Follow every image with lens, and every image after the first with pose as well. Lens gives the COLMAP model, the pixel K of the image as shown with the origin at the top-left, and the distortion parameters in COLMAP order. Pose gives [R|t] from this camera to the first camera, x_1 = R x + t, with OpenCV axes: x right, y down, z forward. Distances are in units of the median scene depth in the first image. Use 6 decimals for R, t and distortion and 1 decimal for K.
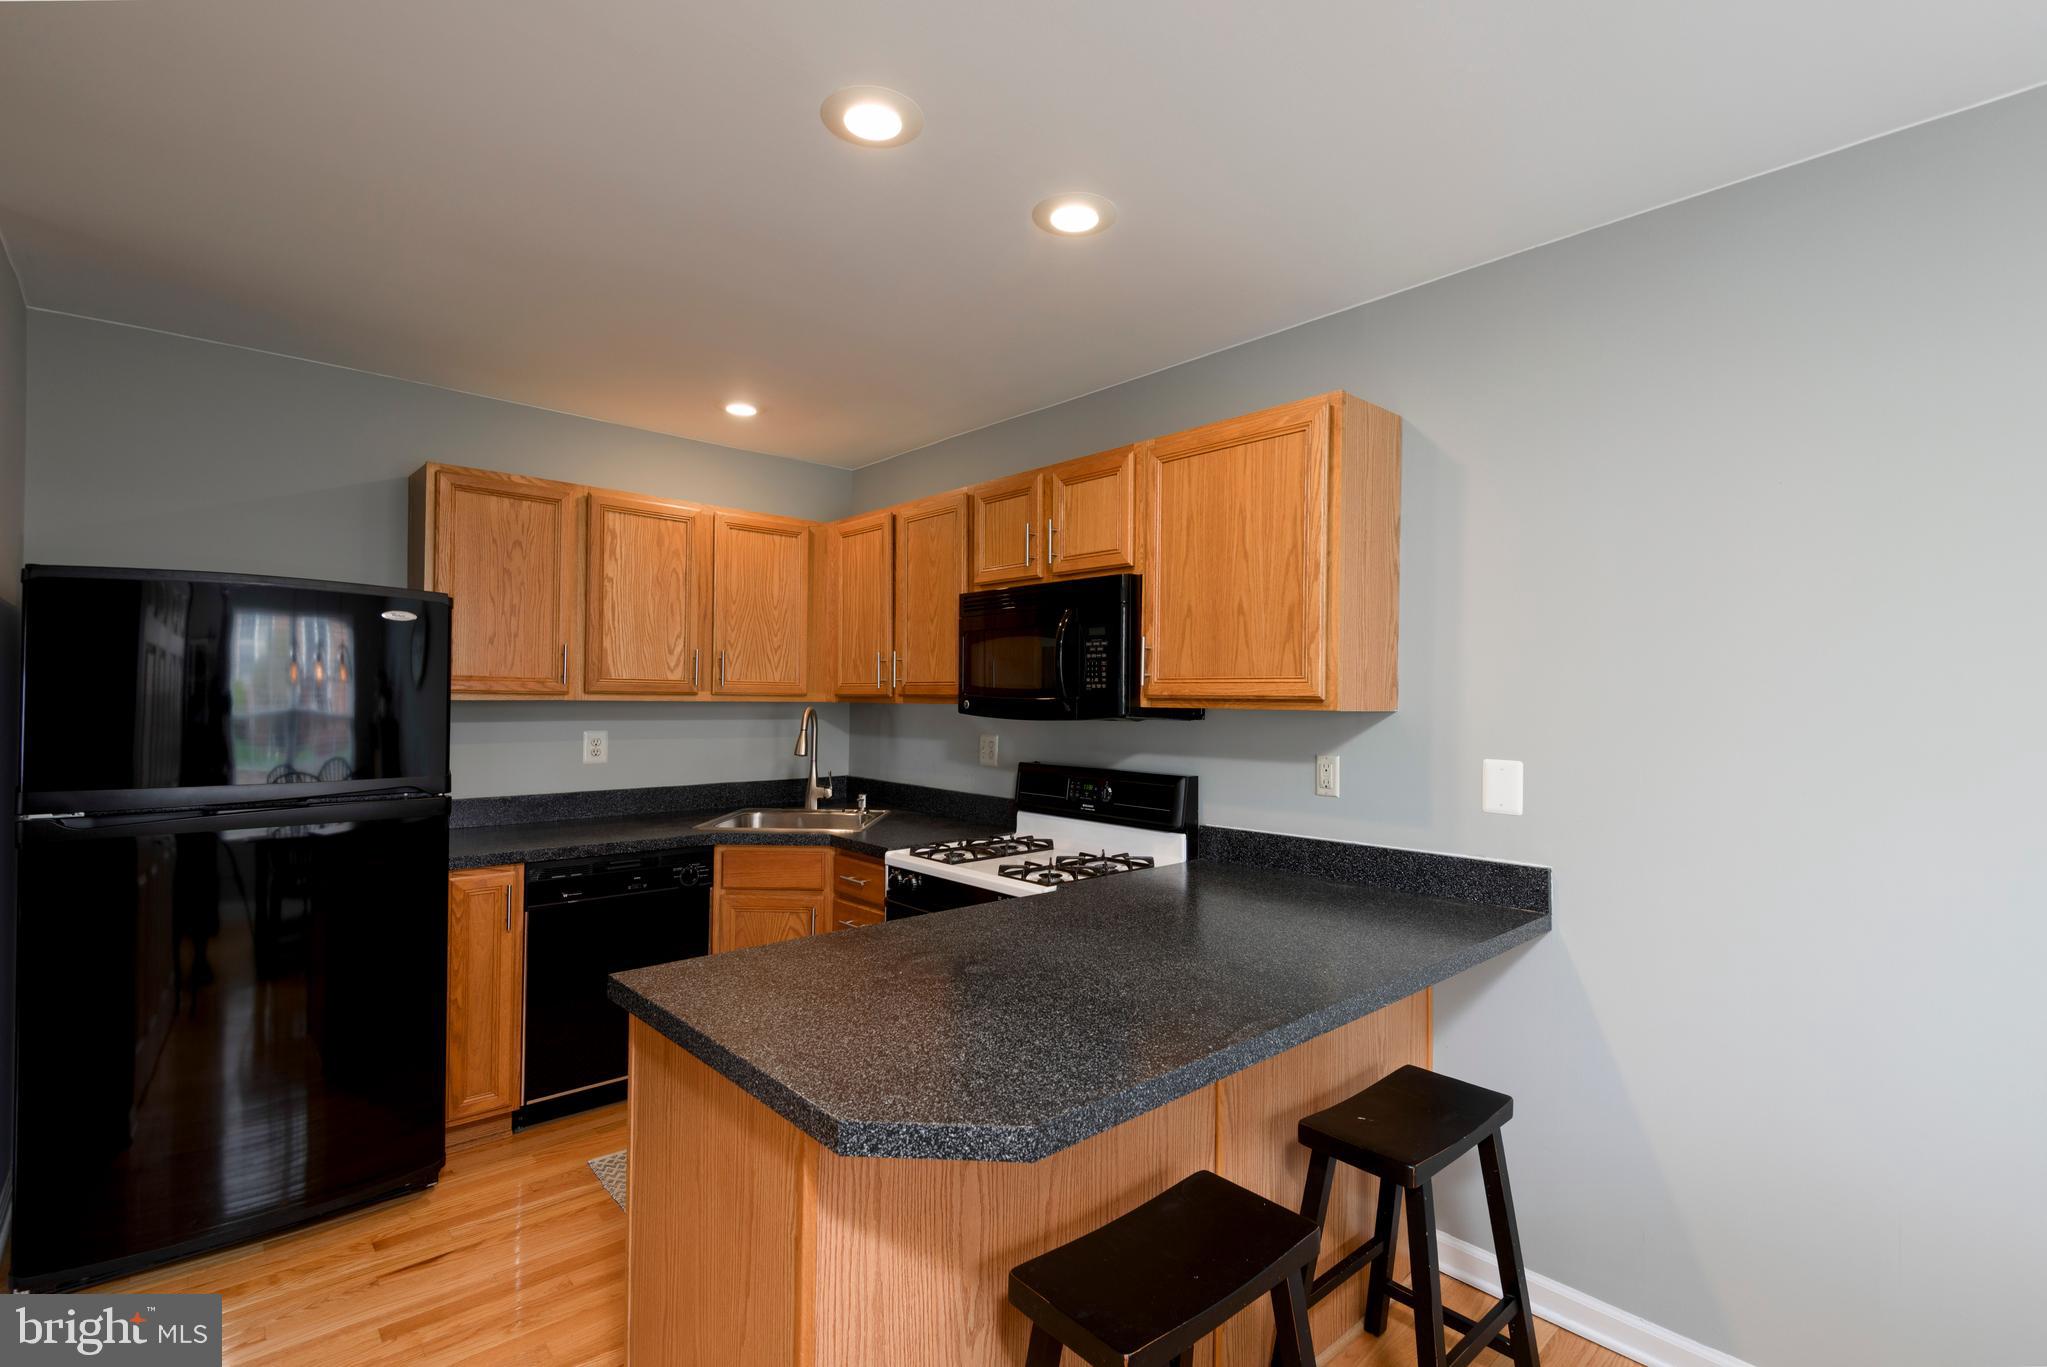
lens RADIAL K [[935.1, 0, 1014.2], [0, 935.1, 690.0], [0, 0, 1]] dist [0.020931, -0.011583]
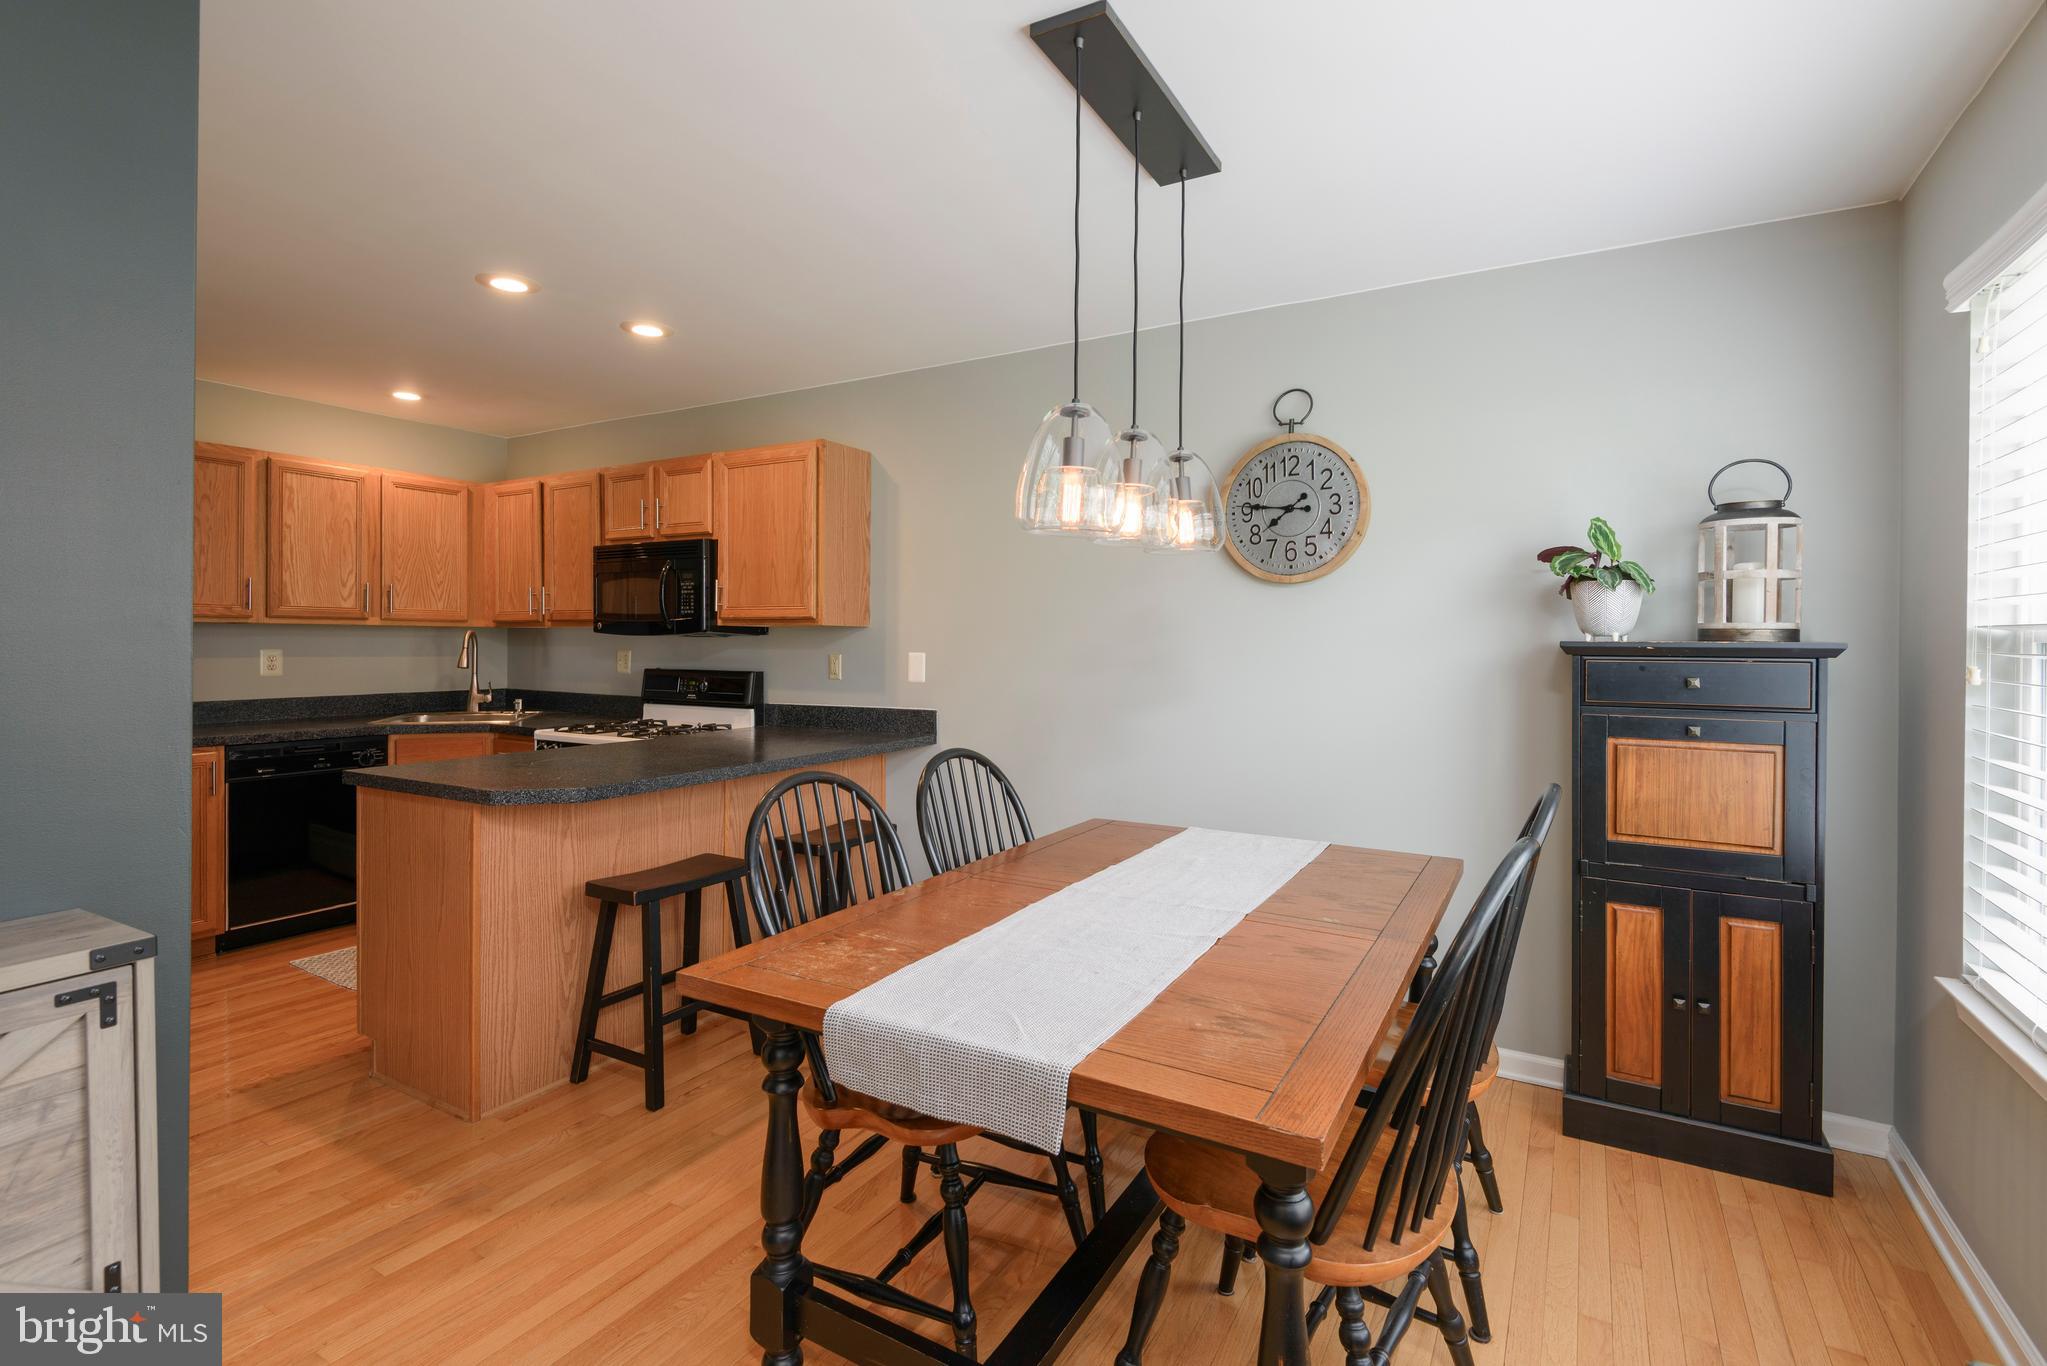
lens RADIAL K [[935.1, 0, 1022.5], [0, 935.1, 645.8], [0, 0, 1]] dist [0.020931, -0.011583]
pose [[0.949168, -0.007179, 0.314688, 0.118706], [0.001794, 0.999847, 0.017398, 0.024400], [-0.314765, -0.015949, 0.949036, -0.586074]]
